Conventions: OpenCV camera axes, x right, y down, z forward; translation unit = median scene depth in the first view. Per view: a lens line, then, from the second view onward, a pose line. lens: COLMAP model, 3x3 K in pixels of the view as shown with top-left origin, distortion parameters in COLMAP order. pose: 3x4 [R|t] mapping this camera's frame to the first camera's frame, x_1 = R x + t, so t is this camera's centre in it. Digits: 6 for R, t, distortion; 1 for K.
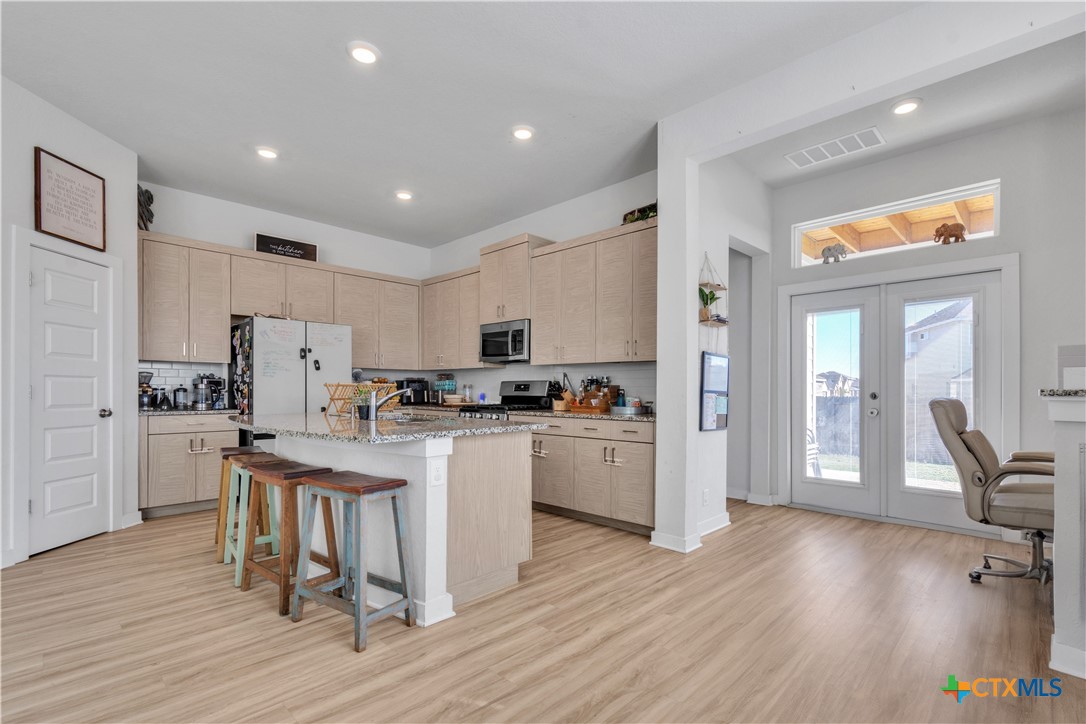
lens RADIAL K [[494.1, 0, 553.0], [0, 494.1, 382.6], [0, 0, 1]] dist [0.003675, 0.000169]
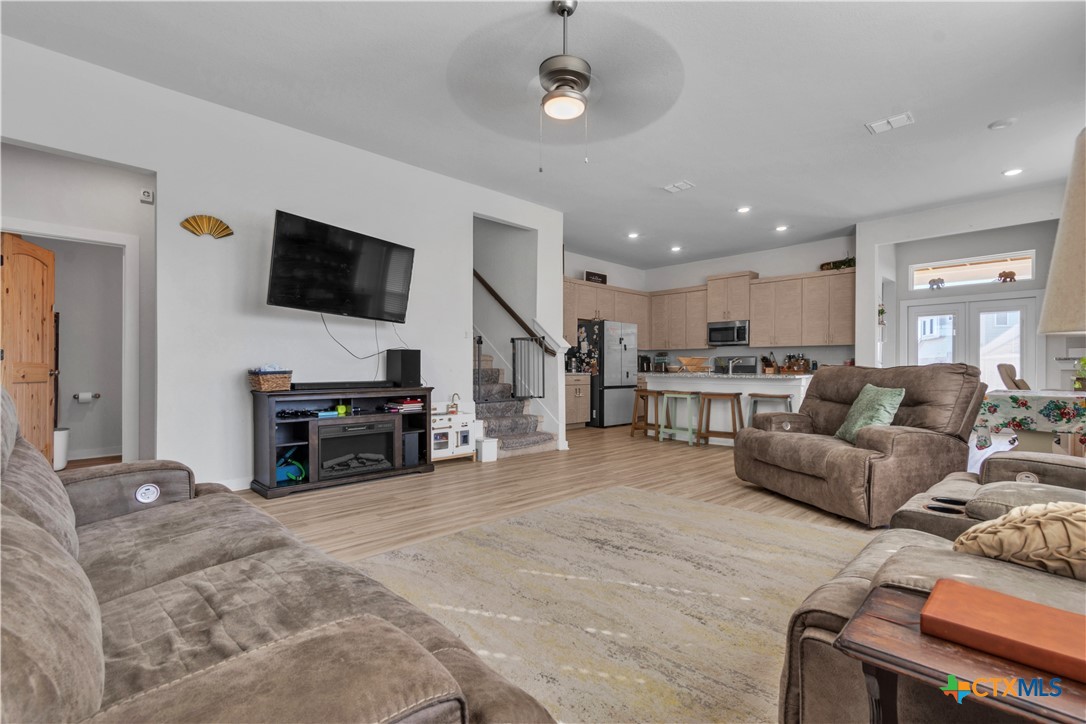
lens RADIAL K [[494.5, 0, 549.1], [0, 494.5, 373.9], [0, 0, 1]] dist [0.000508, -0.000131]
pose [[0.999226, 0.000338, -0.039328, -0.735142], [0.000613, 0.999708, 0.024166, 0.016853], [0.039325, -0.024172, 0.998934, -0.811816]]
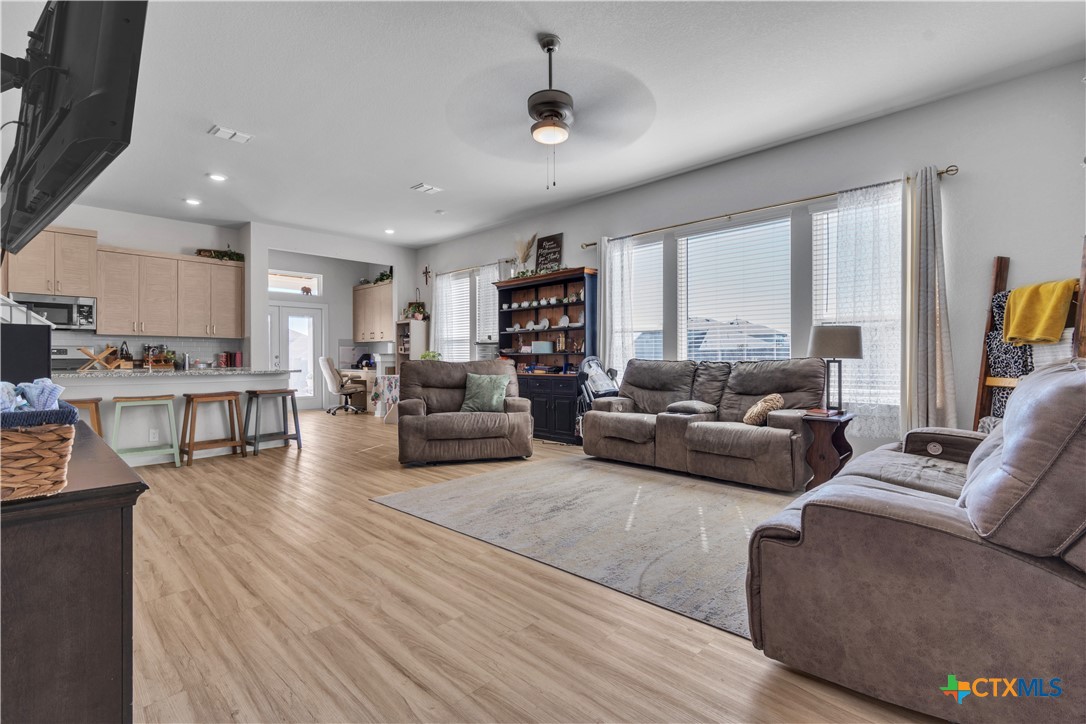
lens RADIAL K [[498.9, 0, 543.0], [0, 498.9, 362.0], [0, 0, 1]] dist [0.003198, 0.000535]
pose [[0.013356, -0.010069, 0.999860, -1.445962], [-0.011737, 0.999879, 0.010226, 0.011616], [-0.999842, -0.011872, 0.013237, -0.186660]]
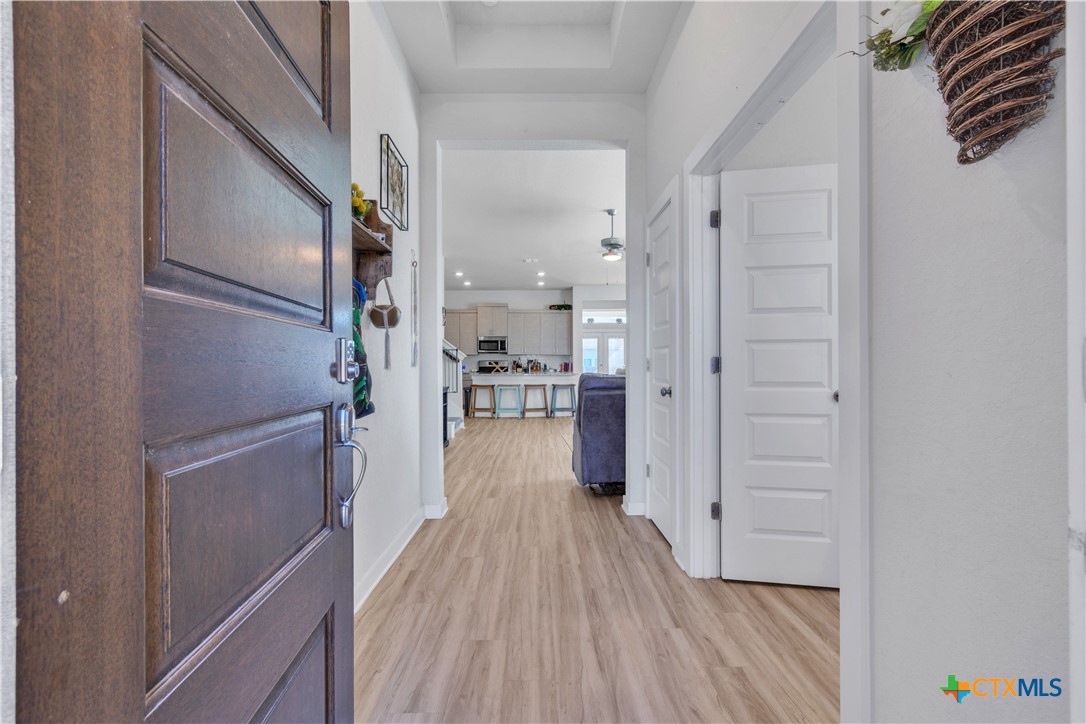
lens RADIAL K [[498.9, 0, 543.0], [0, 498.9, 362.0], [0, 0, 1]] dist [0.003198, 0.000535]
pose [[0.716486, -0.001632, 0.697600, -1.877003], [-0.000962, 0.999994, 0.003328, -0.006015], [-0.697601, -0.003056, 0.716480, -1.074351]]
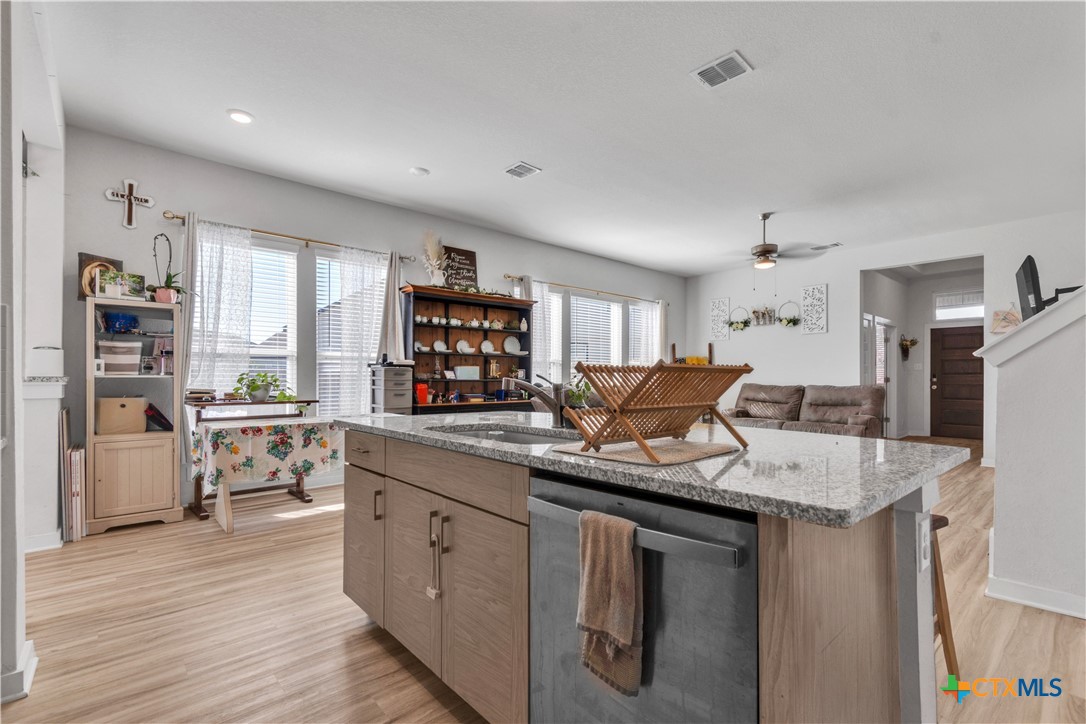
lens RADIAL K [[494.1, 0, 553.0], [0, 494.1, 382.6], [0, 0, 1]] dist [0.003675, 0.000169]
pose [[-0.996382, -0.005239, 0.084830, -0.293687], [-0.005838, 0.999960, -0.006813, 0.015341], [-0.084791, -0.007284, -0.996372, 1.132065]]
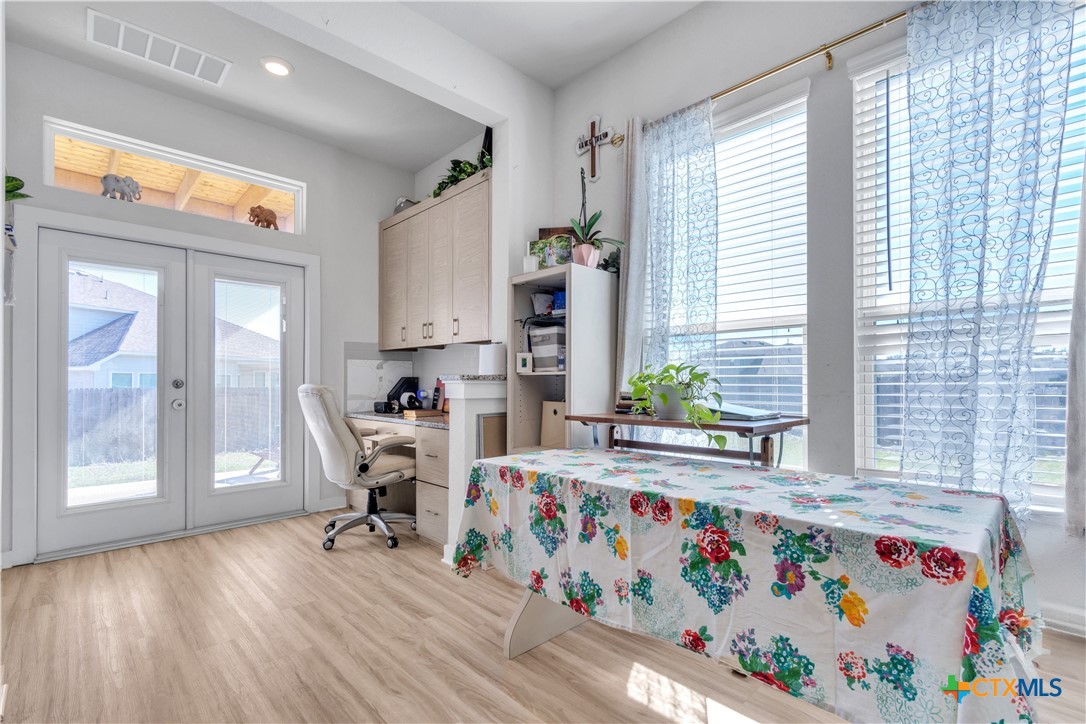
lens RADIAL K [[494.1, 0, 553.0], [0, 494.1, 382.6], [0, 0, 1]] dist [0.003675, 0.000169]
pose [[0.033598, -0.000409, 0.999435, -0.139843], [-0.014591, 0.999893, 0.000900, 0.014068], [-0.999329, -0.014613, 0.033589, 0.335967]]
